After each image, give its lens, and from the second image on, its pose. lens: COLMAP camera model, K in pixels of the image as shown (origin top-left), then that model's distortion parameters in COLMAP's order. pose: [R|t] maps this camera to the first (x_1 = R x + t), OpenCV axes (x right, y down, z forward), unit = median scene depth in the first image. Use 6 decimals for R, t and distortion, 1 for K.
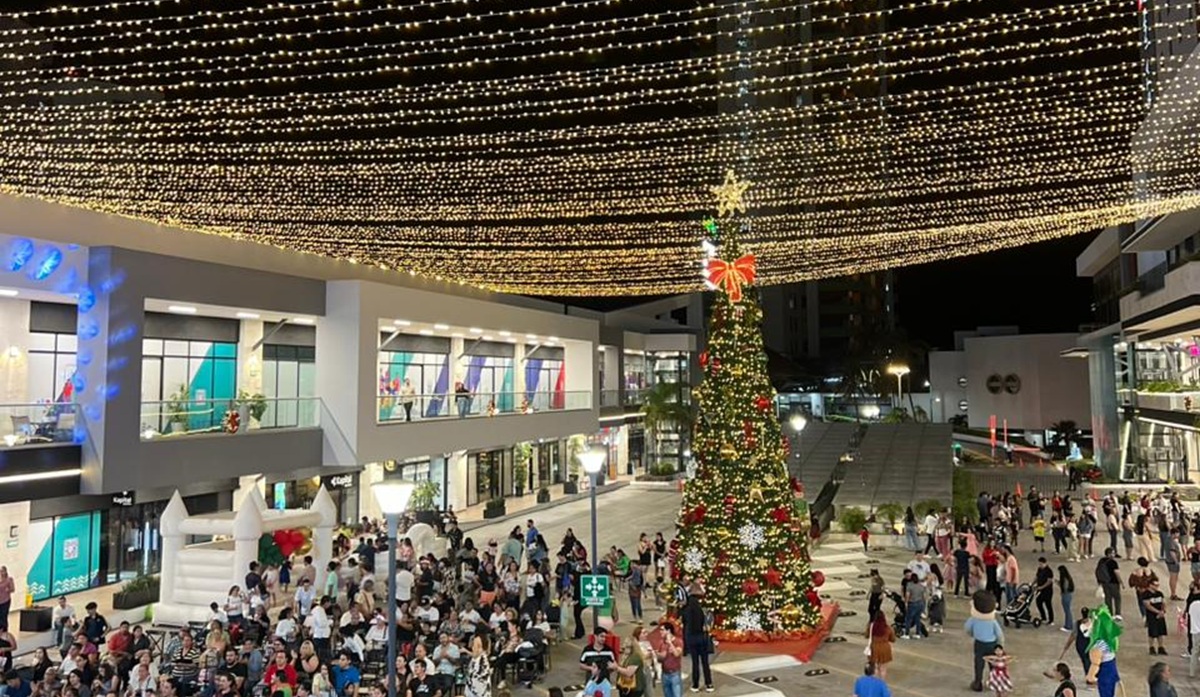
lens RADIAL K [[1213.0, 0, 598.8], [0, 1213.0, 254.4], [0, 0, 1]] dist [0.176047, -0.396015]
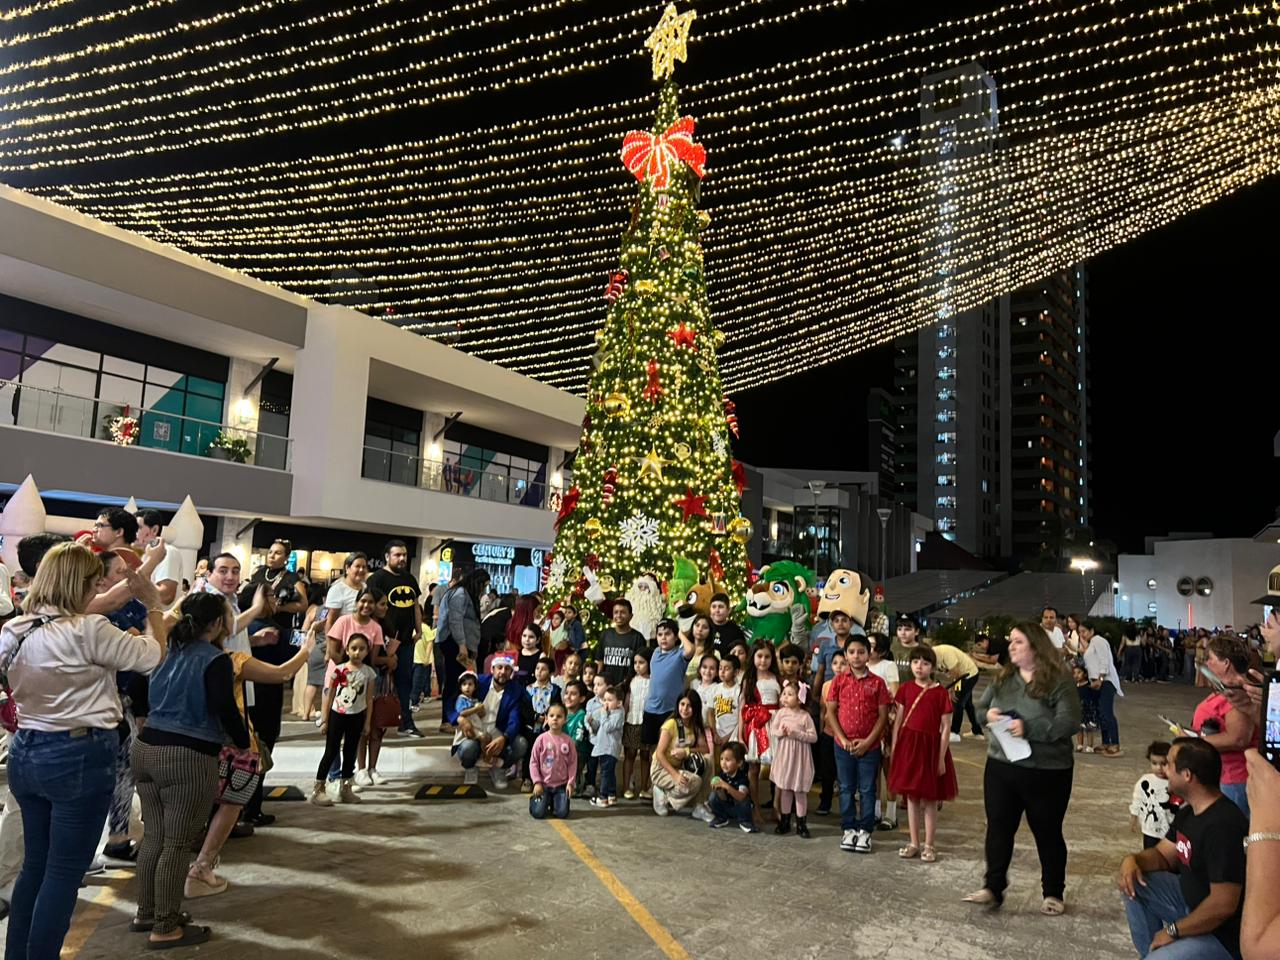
lens RADIAL K [[971.8, 0, 627.4], [0, 971.8, 491.8], [0, 0, 1]] dist [0.062081, -0.073007]
pose [[0.976090, 0.028208, -0.215530, 0.198900], [-0.028719, 0.999587, 0.000765, 0.185640], [0.215463, 0.005443, 0.976497, 0.467025]]
